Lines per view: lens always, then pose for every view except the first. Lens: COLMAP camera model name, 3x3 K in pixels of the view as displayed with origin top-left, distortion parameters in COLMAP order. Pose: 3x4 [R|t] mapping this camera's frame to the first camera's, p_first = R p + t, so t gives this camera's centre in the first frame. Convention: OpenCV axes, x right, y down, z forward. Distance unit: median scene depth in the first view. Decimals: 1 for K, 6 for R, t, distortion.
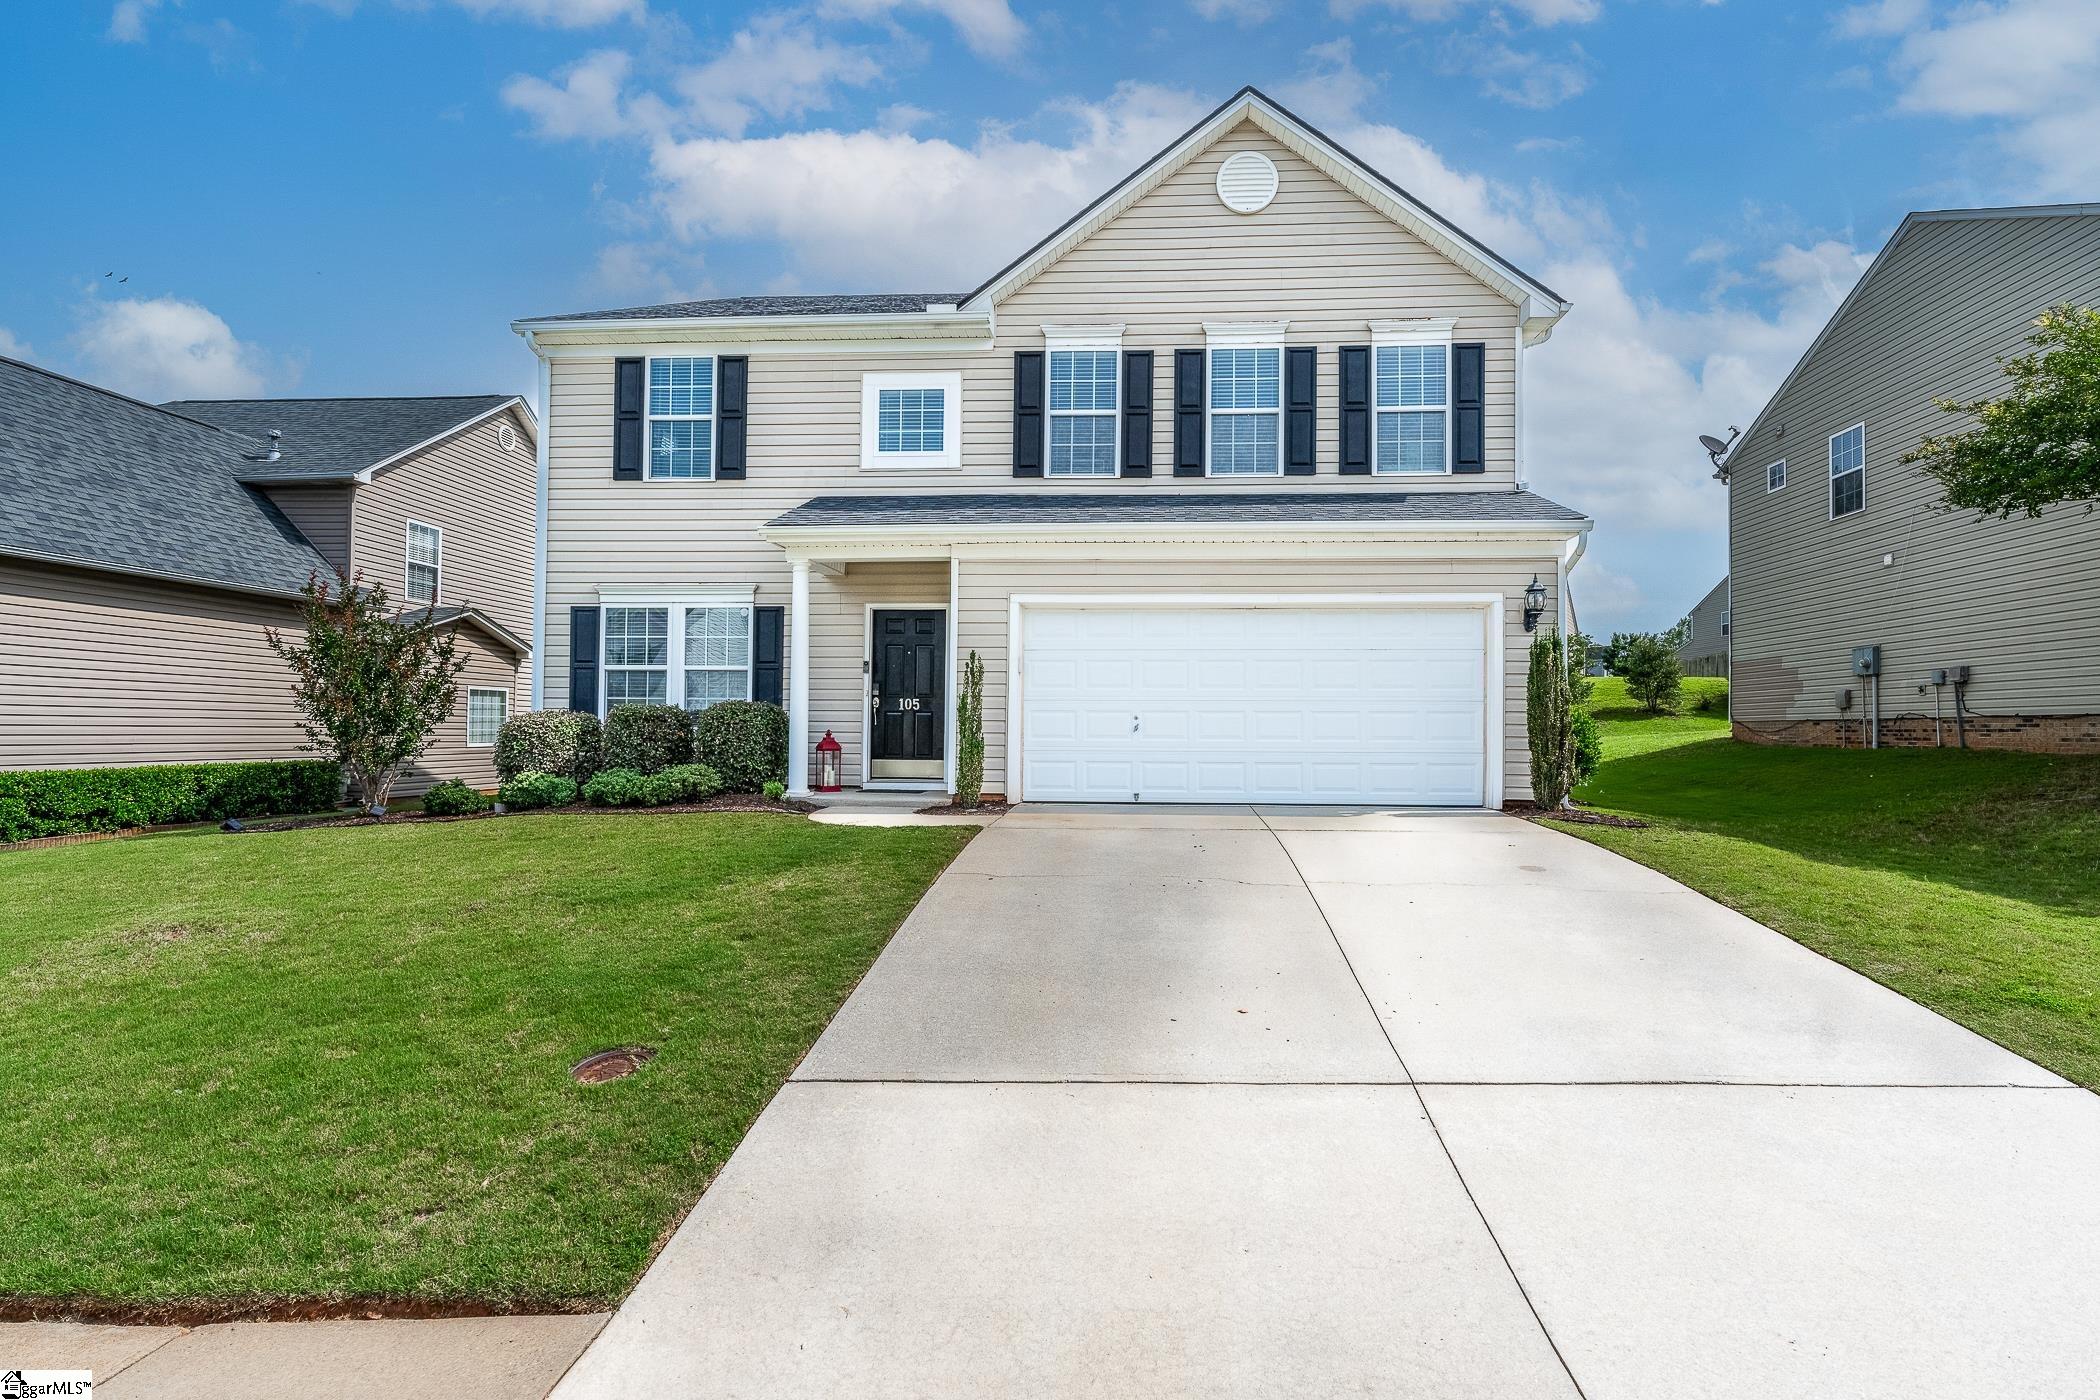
lens RADIAL K [[978.5, 0, 1109.7], [0, 978.5, 714.5], [0, 0, 1]] dist [0.000404, -0.000312]
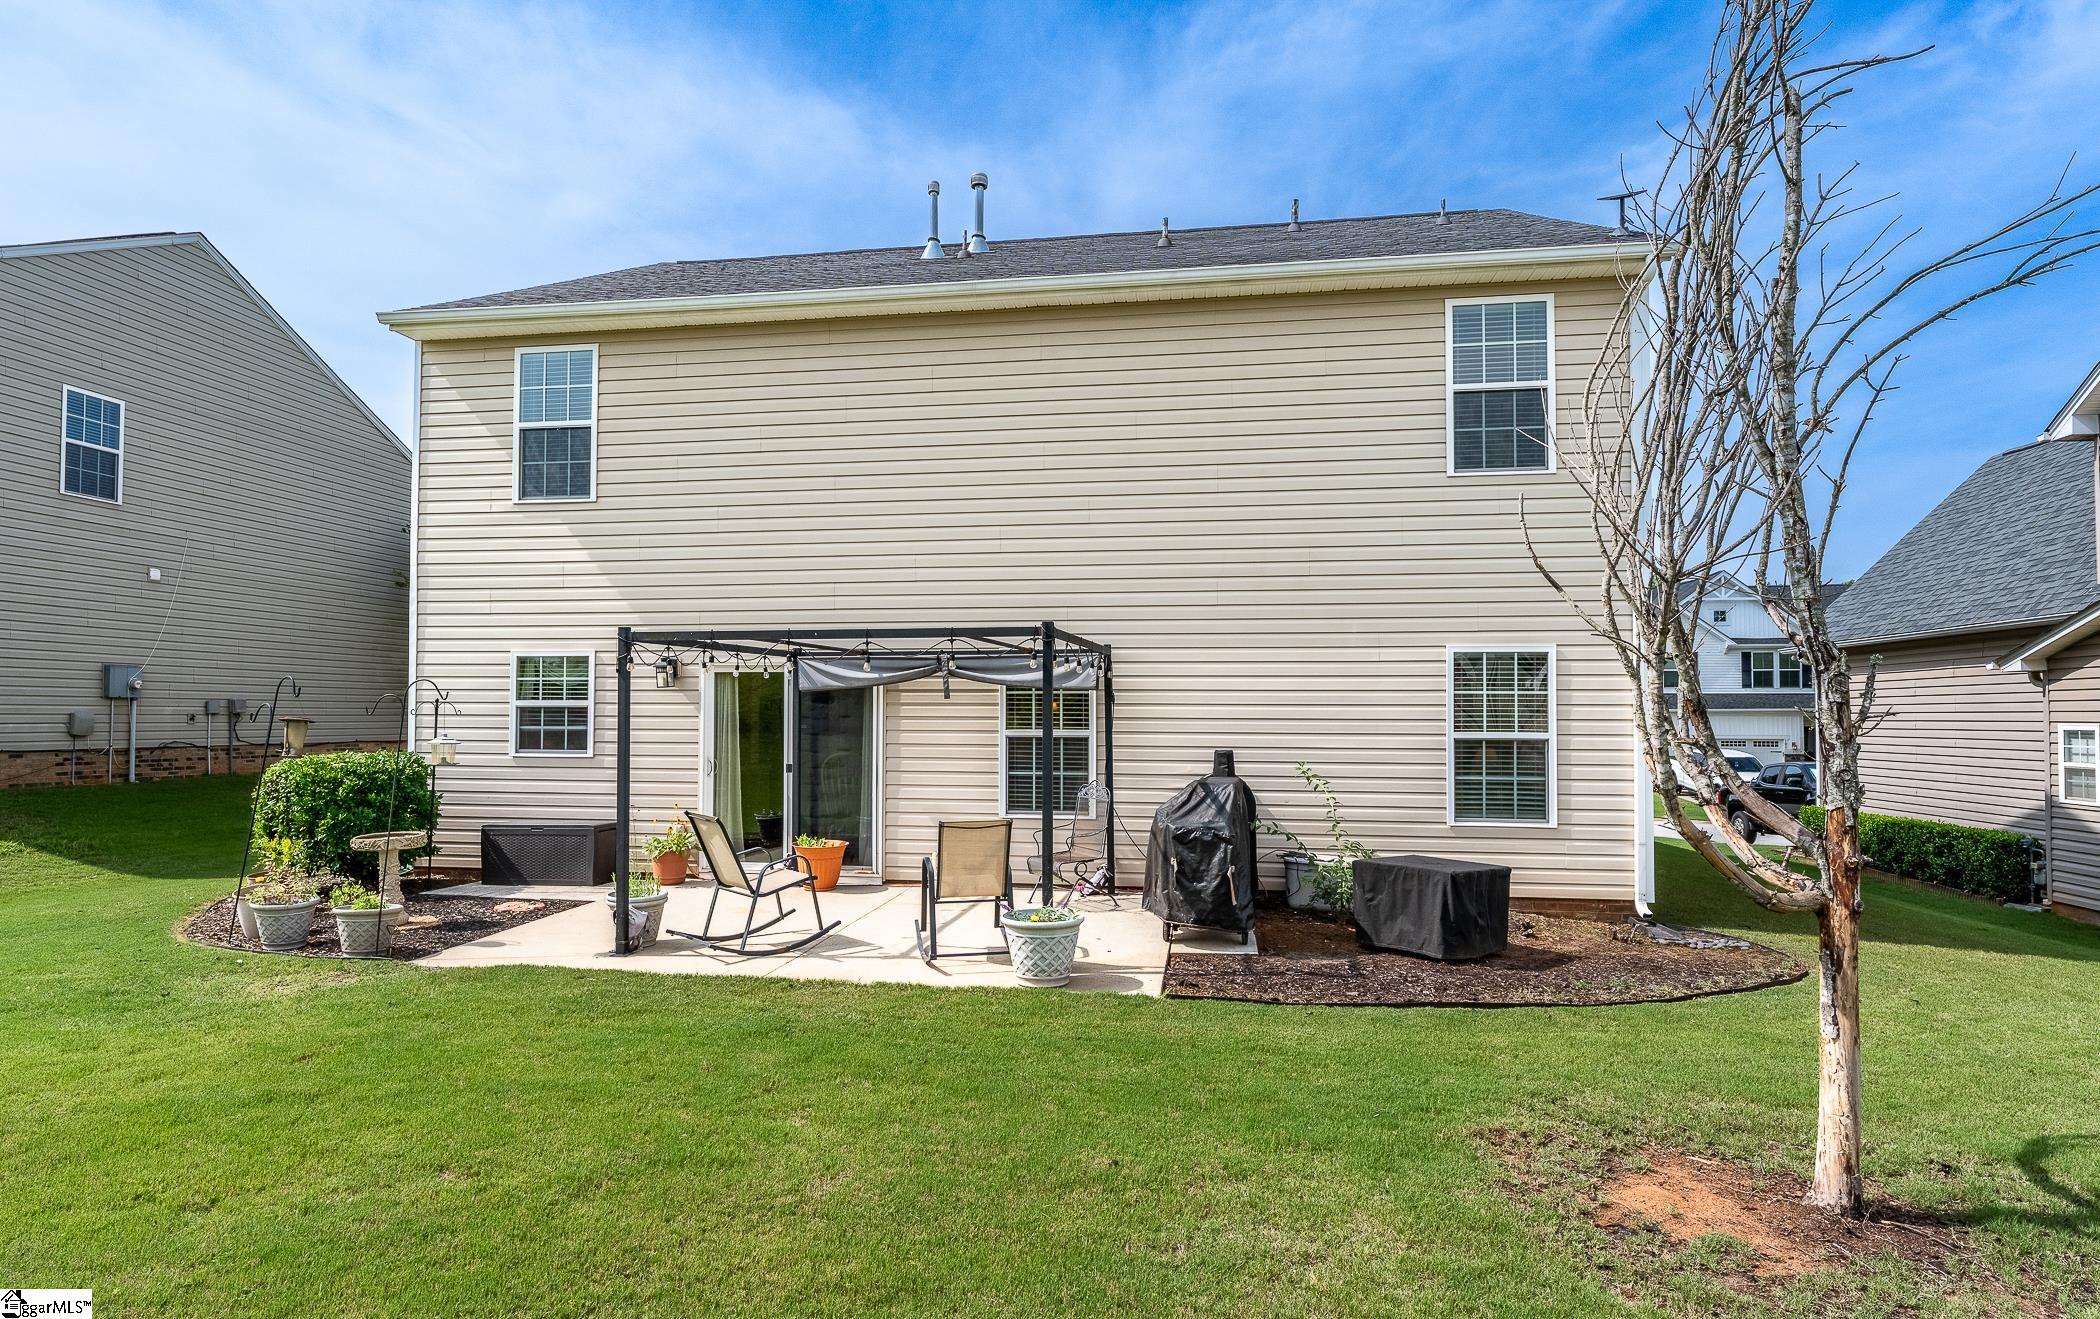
lens RADIAL K [[1068.6, 0, 1008.5], [0, 1068.6, 687.3], [0, 0, 1]] dist [-0.001303, 0.000097]
pose [[-0.991598, -0.007485, 0.129141, -0.177326], [-0.013604, 0.998823, -0.046567, -0.023055], [-0.128640, -0.047932, -0.990532, 2.610243]]
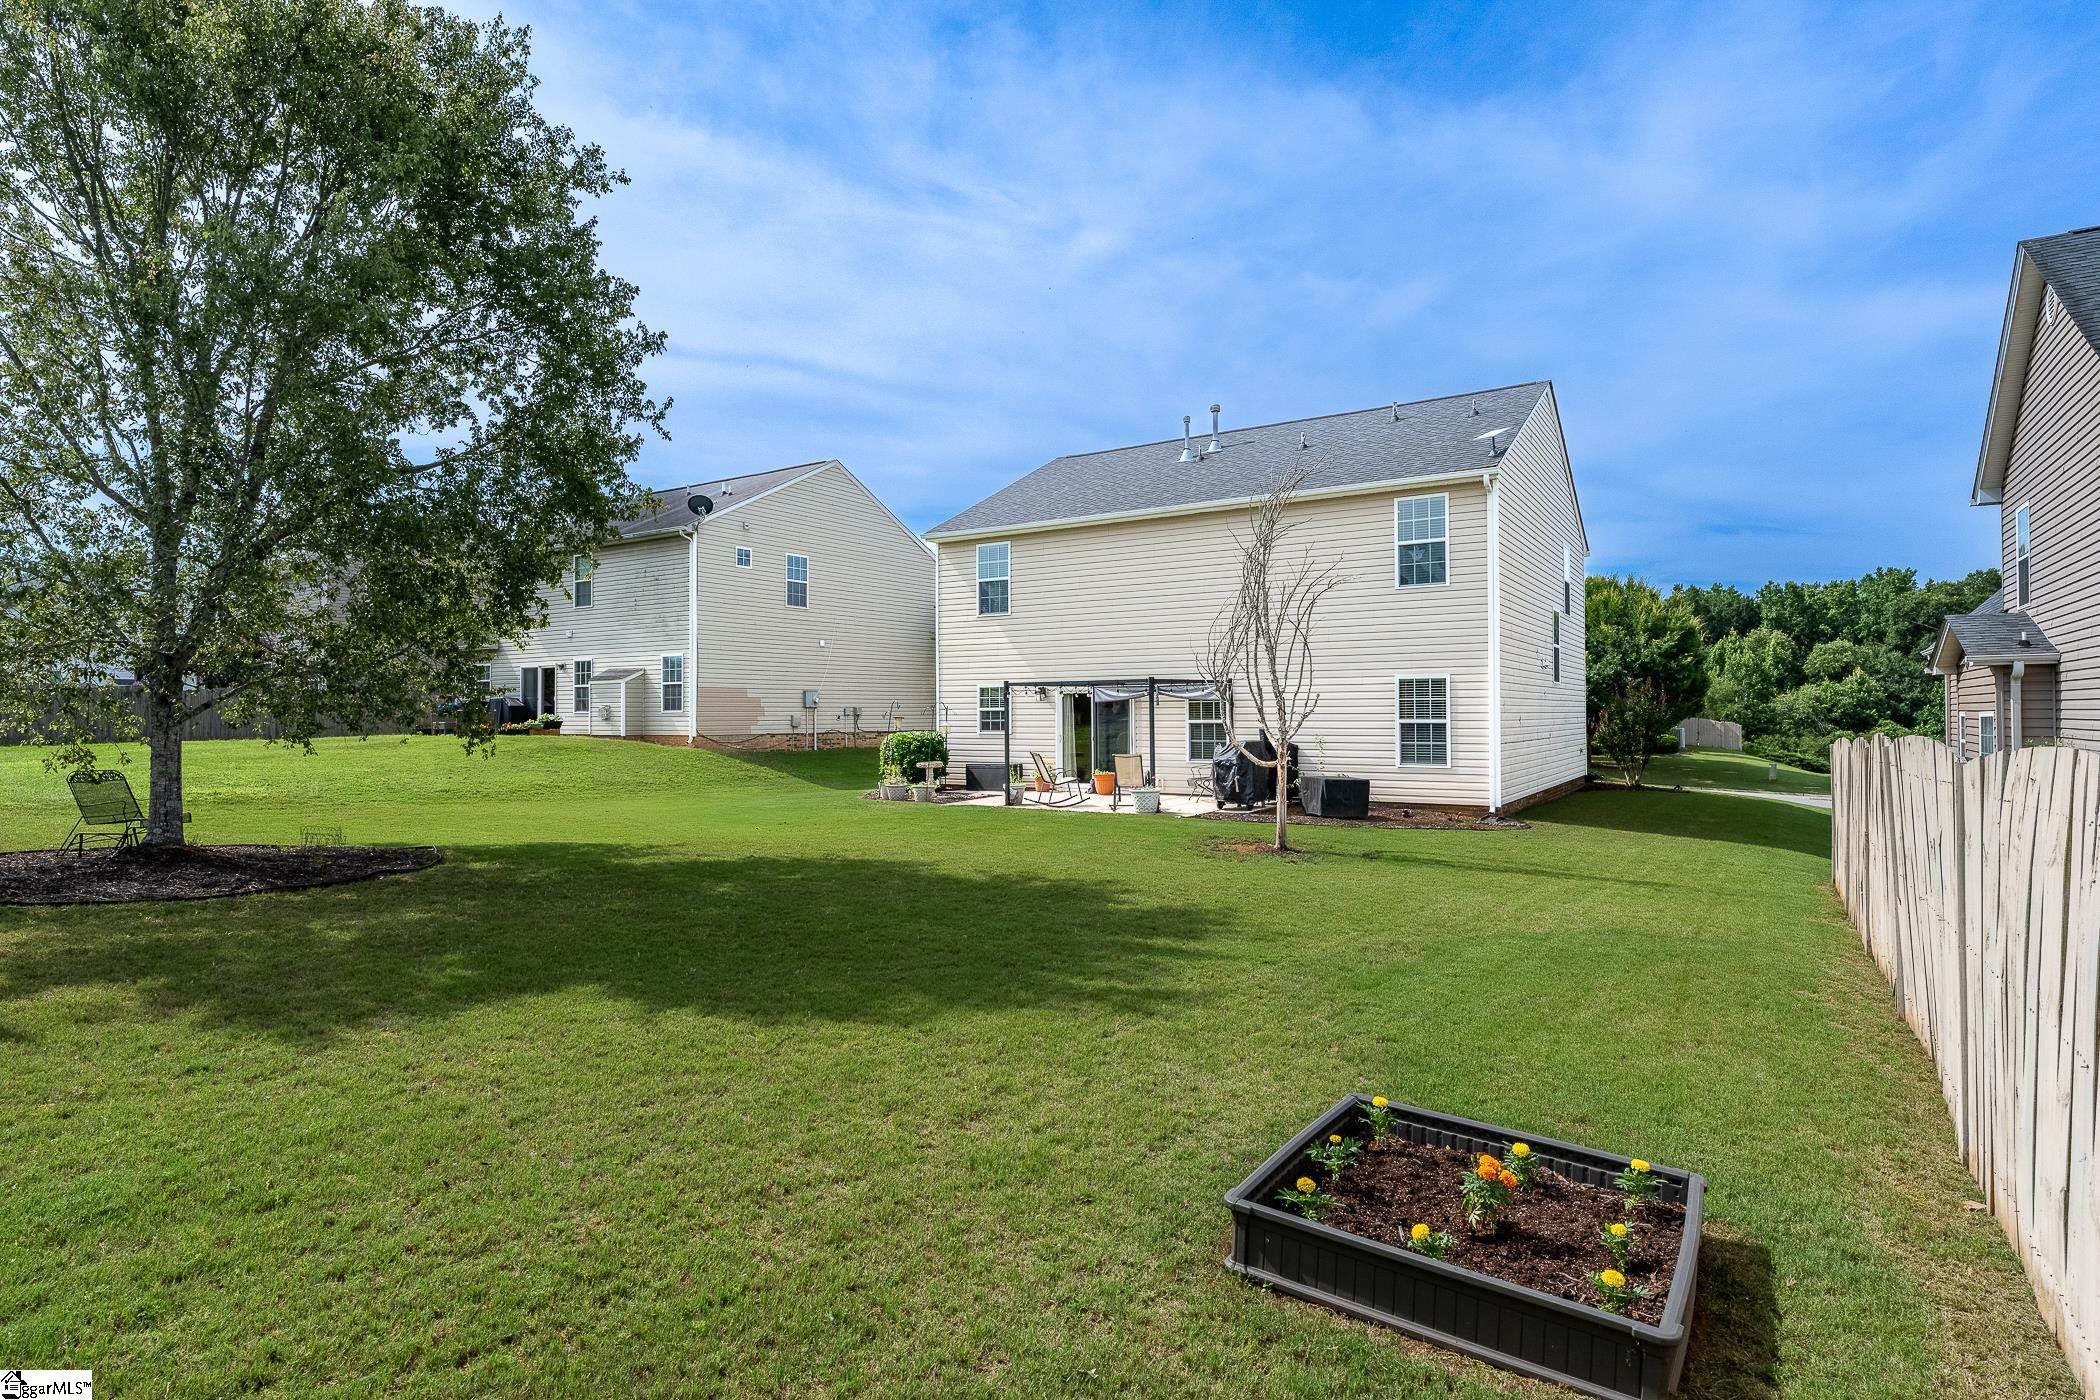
lens RADIAL K [[1031.5, 0, 1039.7], [0, 1031.5, 695.6], [0, 0, 1]] dist [-0.001999, -0.000260]
pose [[-0.852575, 0.006160, 0.522568, -0.710473], [-0.011660, 0.999457, -0.030804, -0.014152], [-0.522475, -0.032356, -0.852041, 3.297691]]
